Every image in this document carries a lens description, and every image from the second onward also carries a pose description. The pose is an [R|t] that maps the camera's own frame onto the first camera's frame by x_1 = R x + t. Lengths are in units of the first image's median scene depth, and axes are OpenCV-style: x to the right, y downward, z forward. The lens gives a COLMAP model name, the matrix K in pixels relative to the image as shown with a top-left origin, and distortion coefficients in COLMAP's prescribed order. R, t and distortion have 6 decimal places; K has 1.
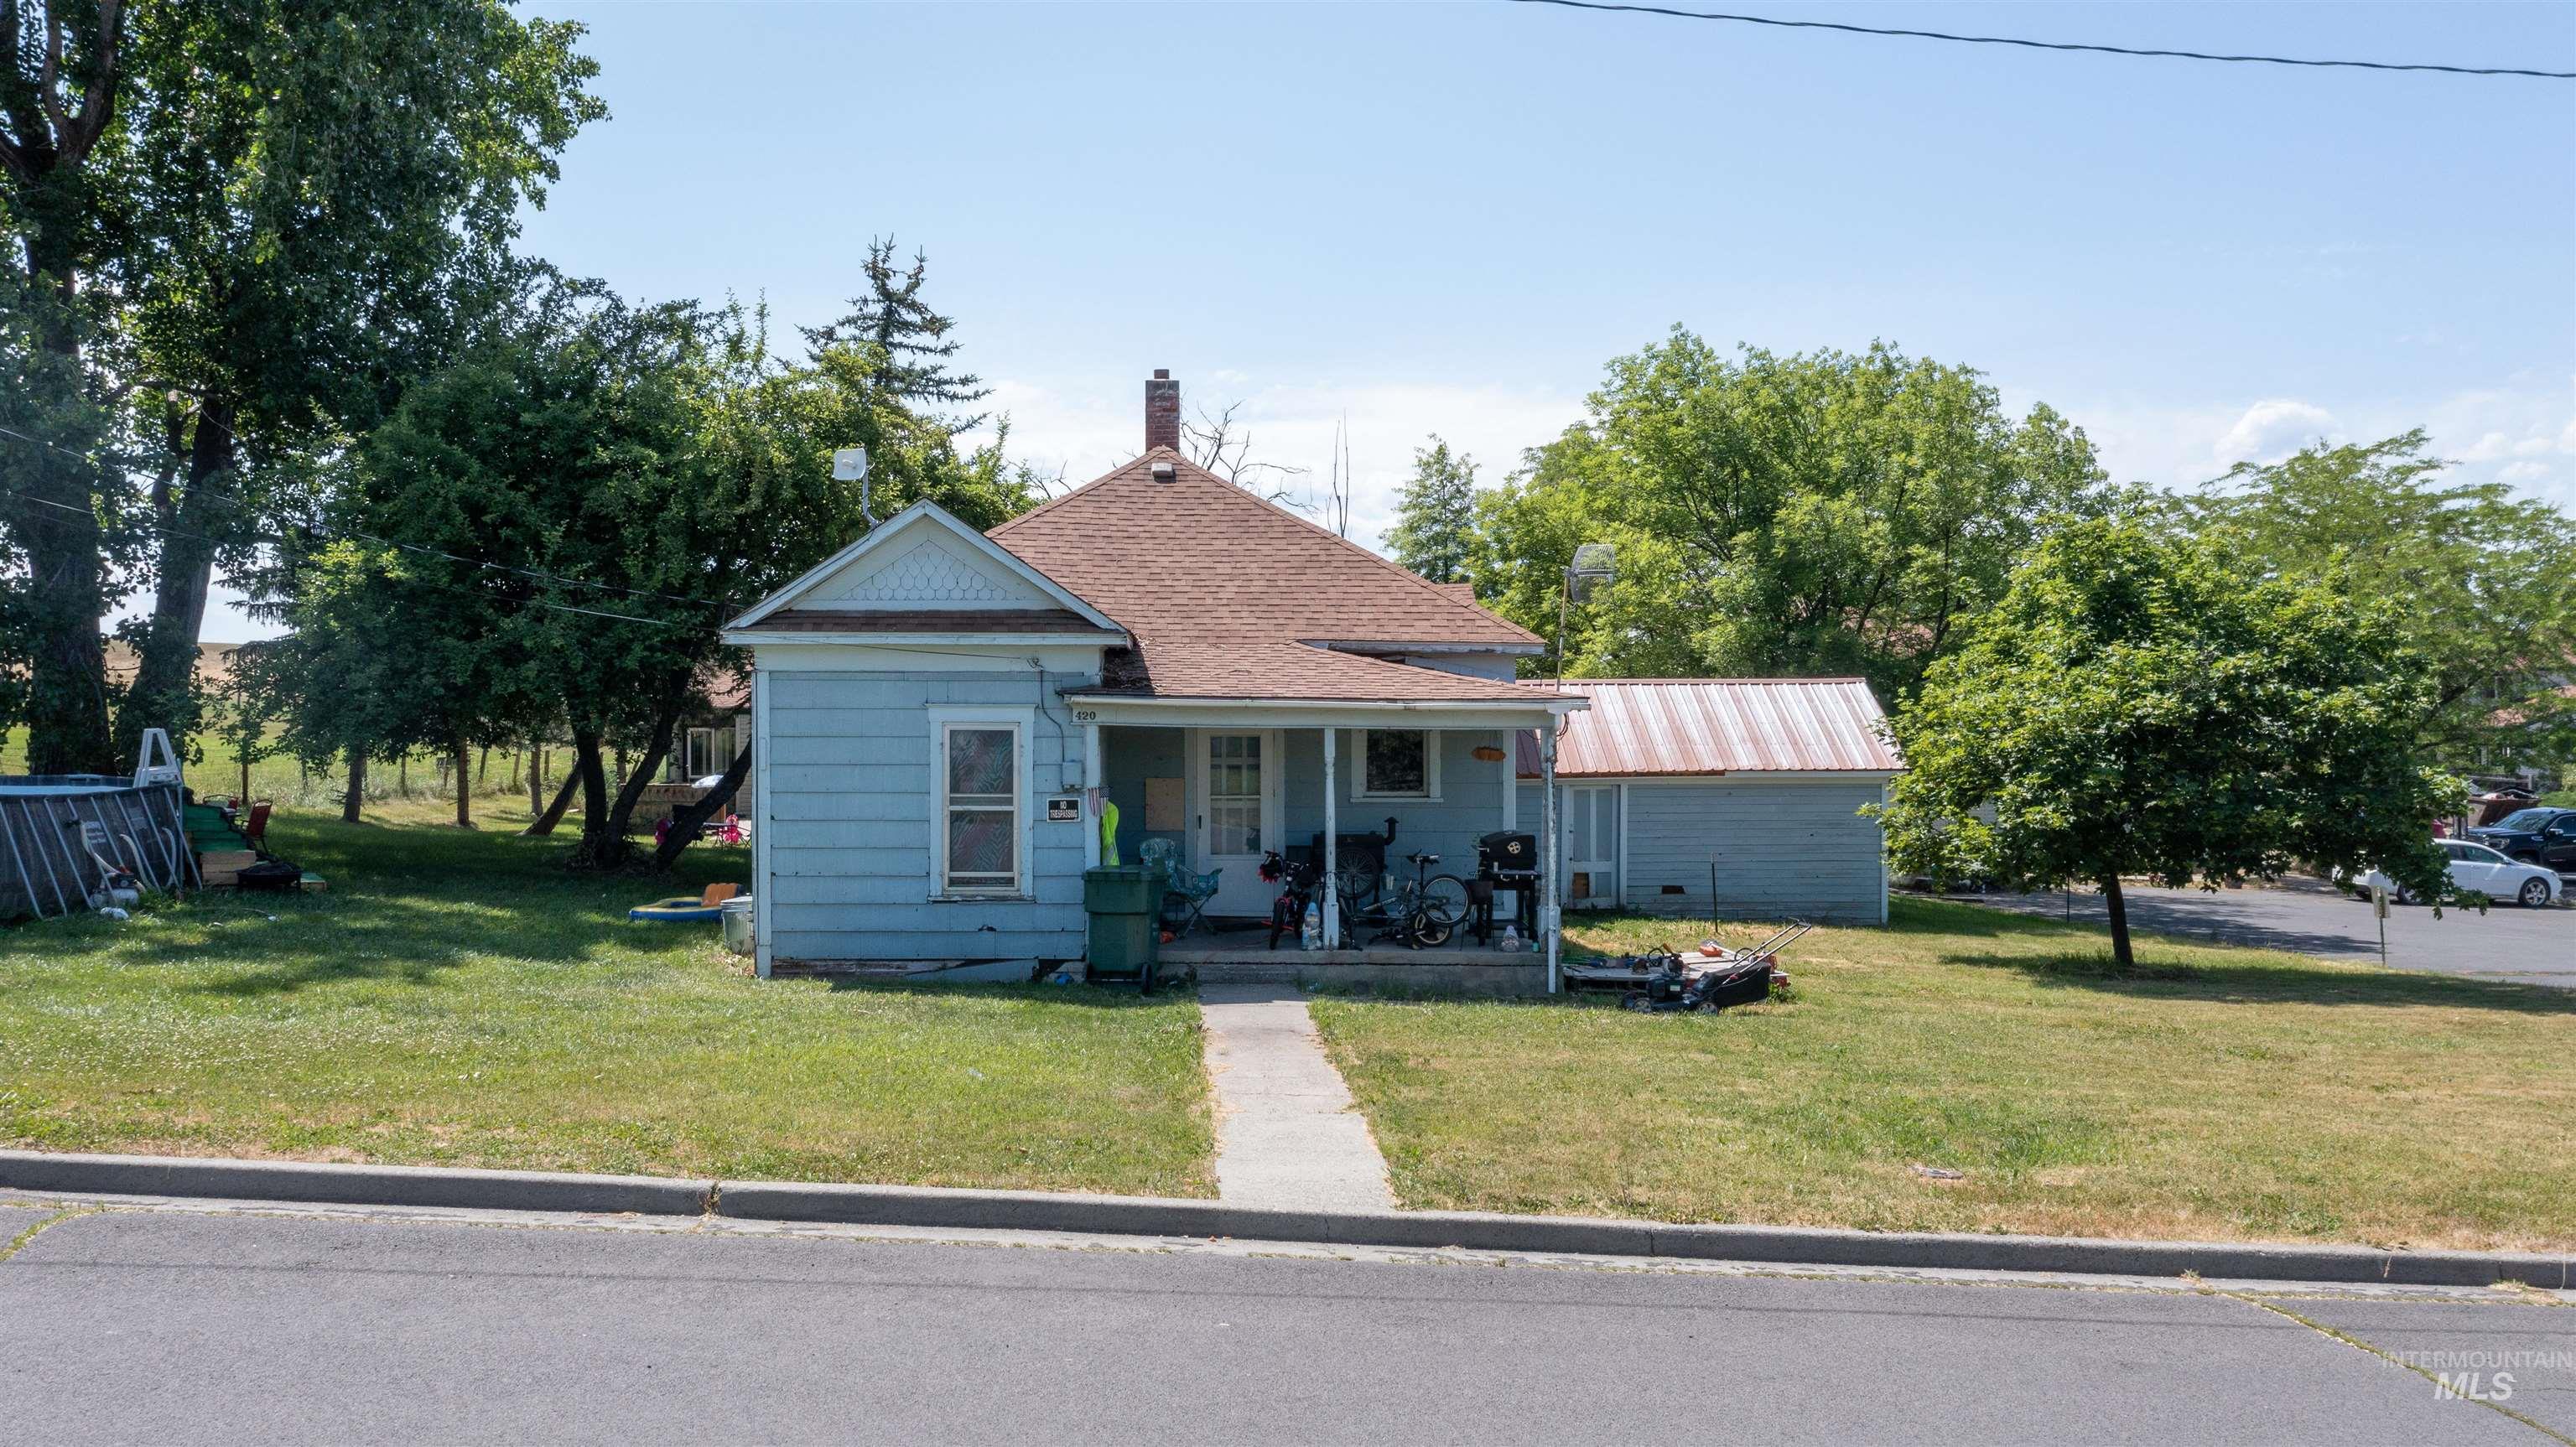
lens RADIAL K [[2031.1, 0, 1288.0], [0, 2031.1, 723.5], [0, 0, 1]] dist [-0.000083, -0.012291]
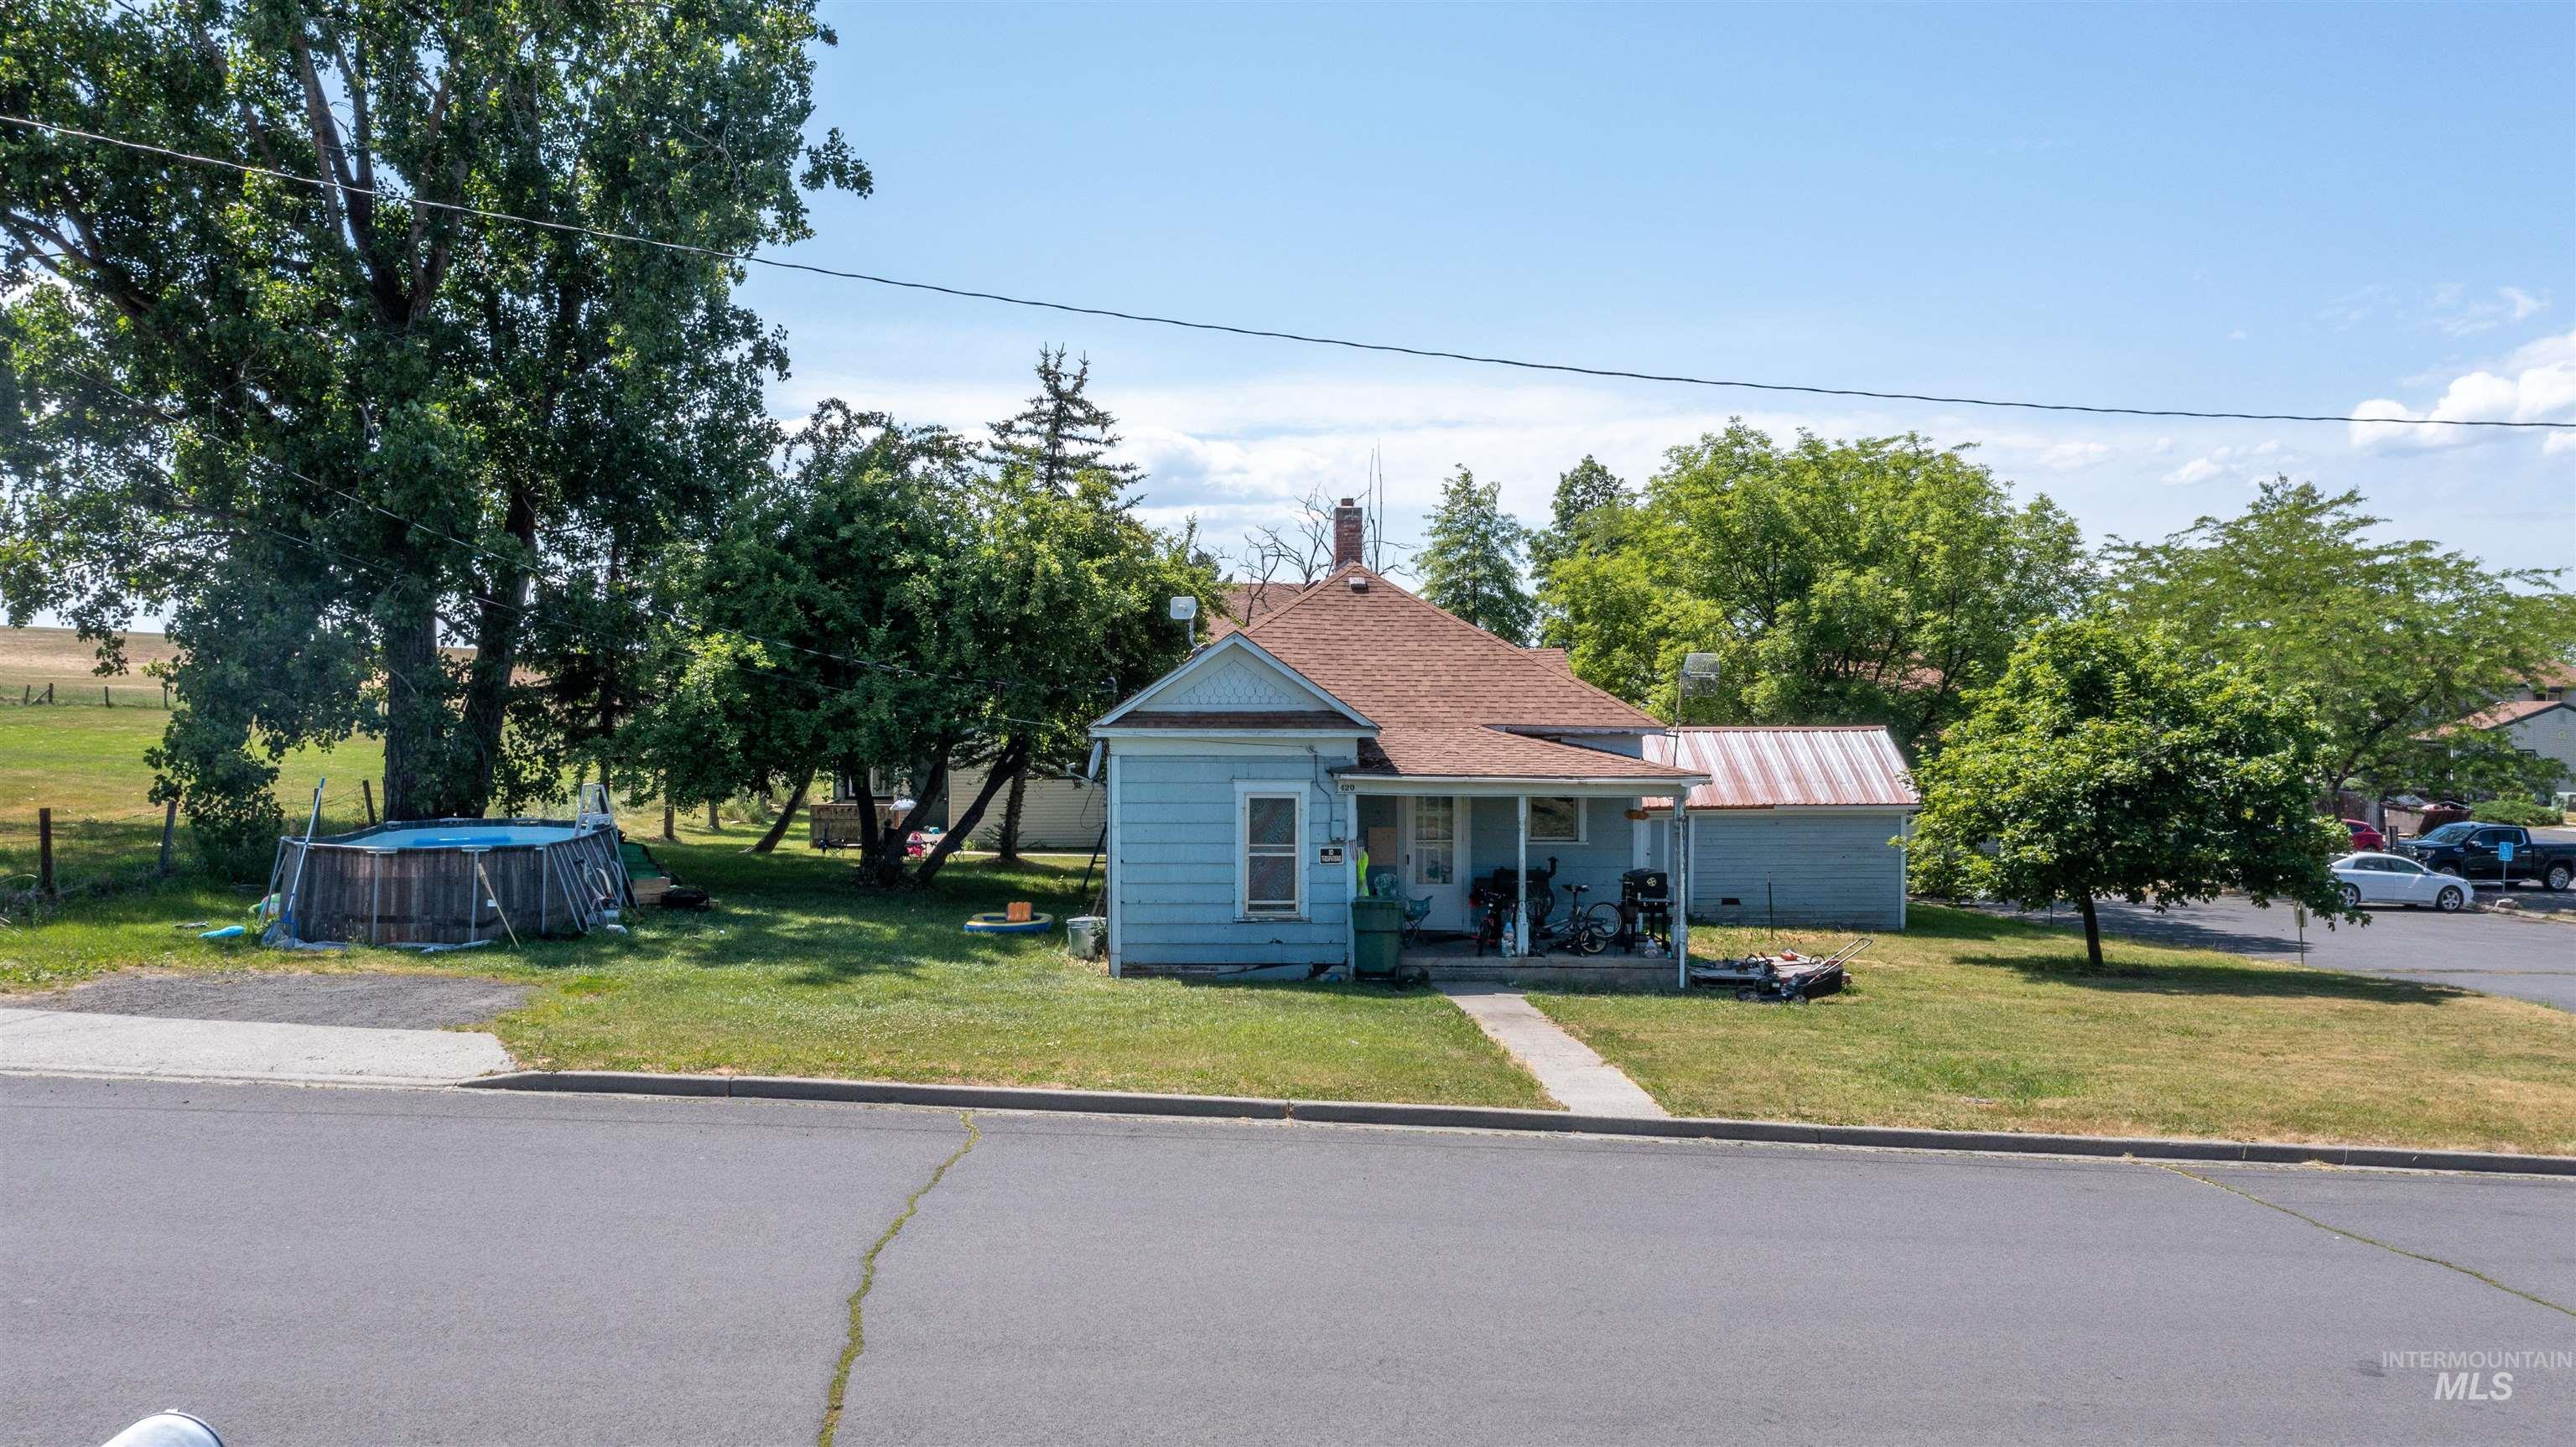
lens RADIAL K [[2049.7, 0, 1288.0], [0, 2049.7, 723.5], [0, 0, 1]] dist [-0.001561, 0.012341]
pose [[0.999921, 0.001829, 0.012468, -0.134928], [-0.001923, 0.999969, 0.007571, -0.049714], [-0.012454, -0.007595, 0.999894, -0.337901]]
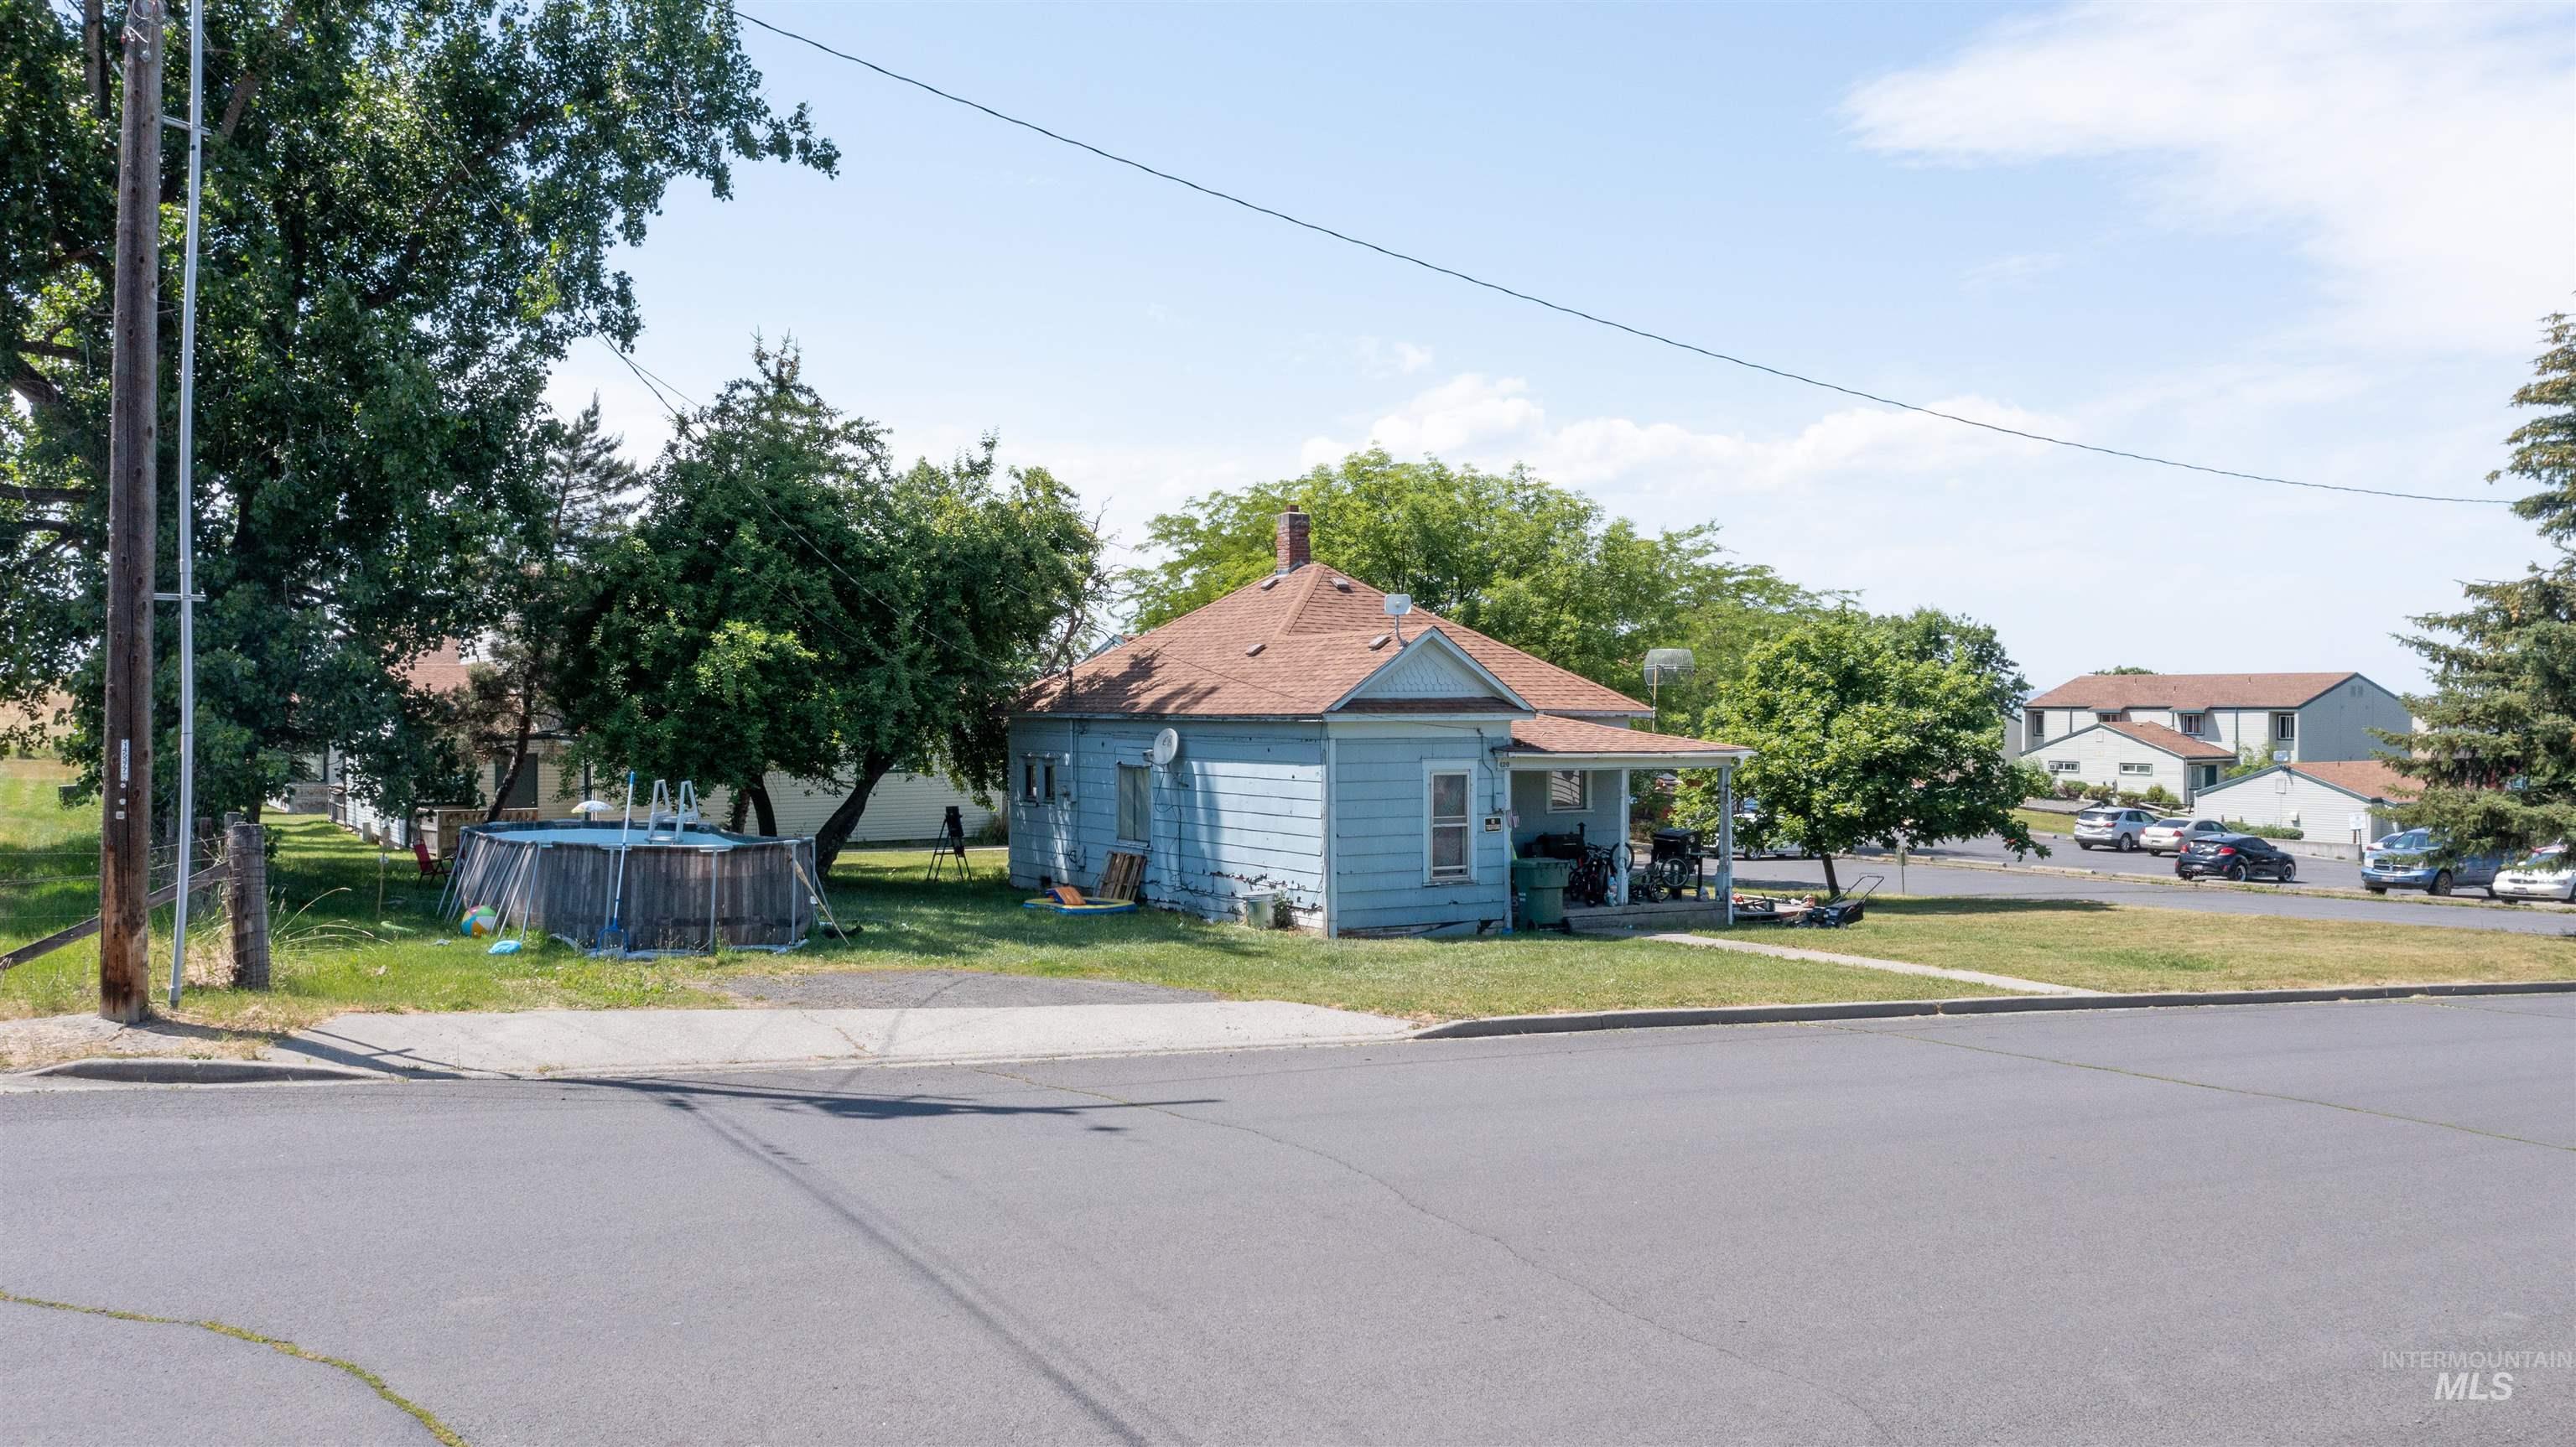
lens RADIAL K [[2049.7, 0, 1288.0], [0, 2049.7, 723.5], [0, 0, 1]] dist [-0.001561, 0.012341]
pose [[0.883935, -0.008388, 0.467535, -0.849934], [0.004677, 0.999948, 0.009097, -0.043645], [-0.467586, -0.005855, 0.883928, -0.281005]]
